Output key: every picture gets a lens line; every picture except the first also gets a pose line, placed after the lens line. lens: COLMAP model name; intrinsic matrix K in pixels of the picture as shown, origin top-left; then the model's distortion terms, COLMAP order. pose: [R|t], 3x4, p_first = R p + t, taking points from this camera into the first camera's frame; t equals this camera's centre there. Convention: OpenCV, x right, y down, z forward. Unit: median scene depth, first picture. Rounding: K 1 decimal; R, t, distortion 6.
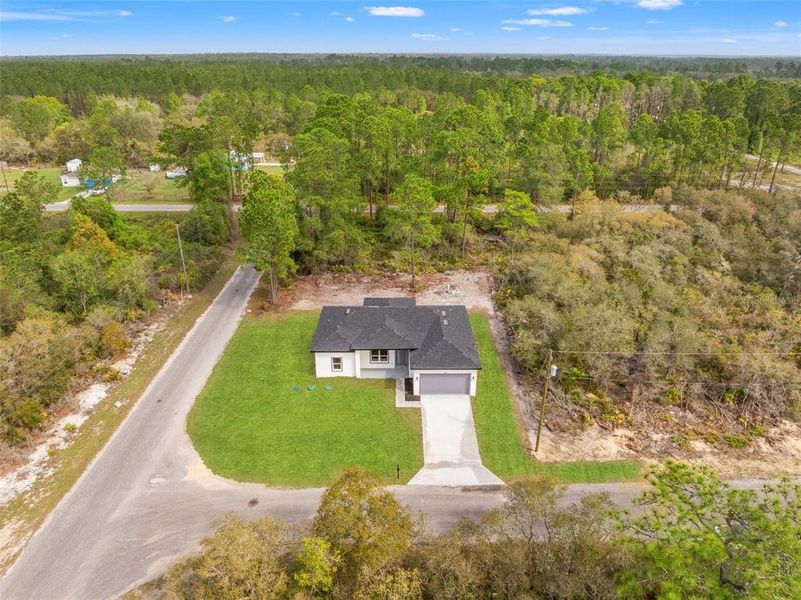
lens RADIAL K [[624.1, 0, 400.5], [0, 624.1, 300.0], [0, 0, 1]] dist [0.004767, 0.000928]
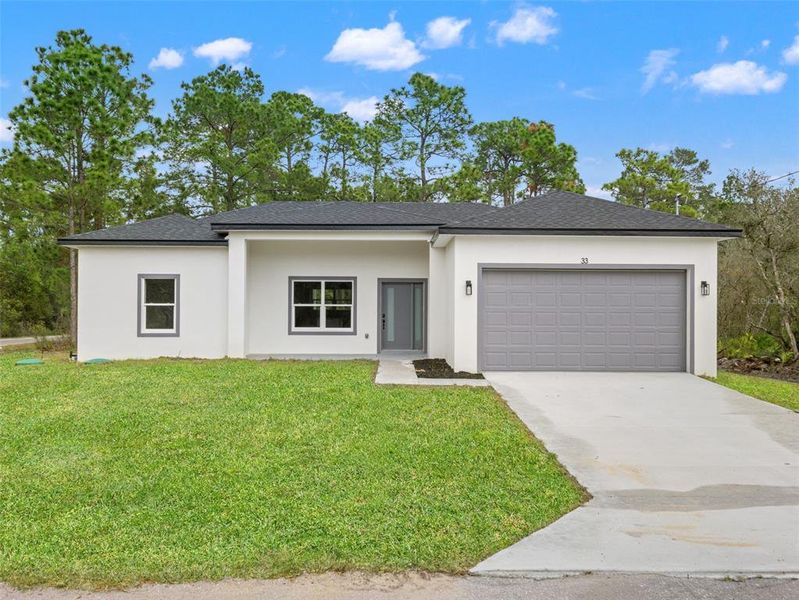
lens RADIAL K [[767.1, 0, 403.3], [0, 767.1, 287.4], [0, 0, 1]] dist [0.005475, -0.020046]
pose [[0.999940, 0.008618, 0.006819, 0.000318], [-0.004541, 0.889063, -0.457763, 0.246415], [-0.010007, 0.457704, 0.889048, 0.705260]]
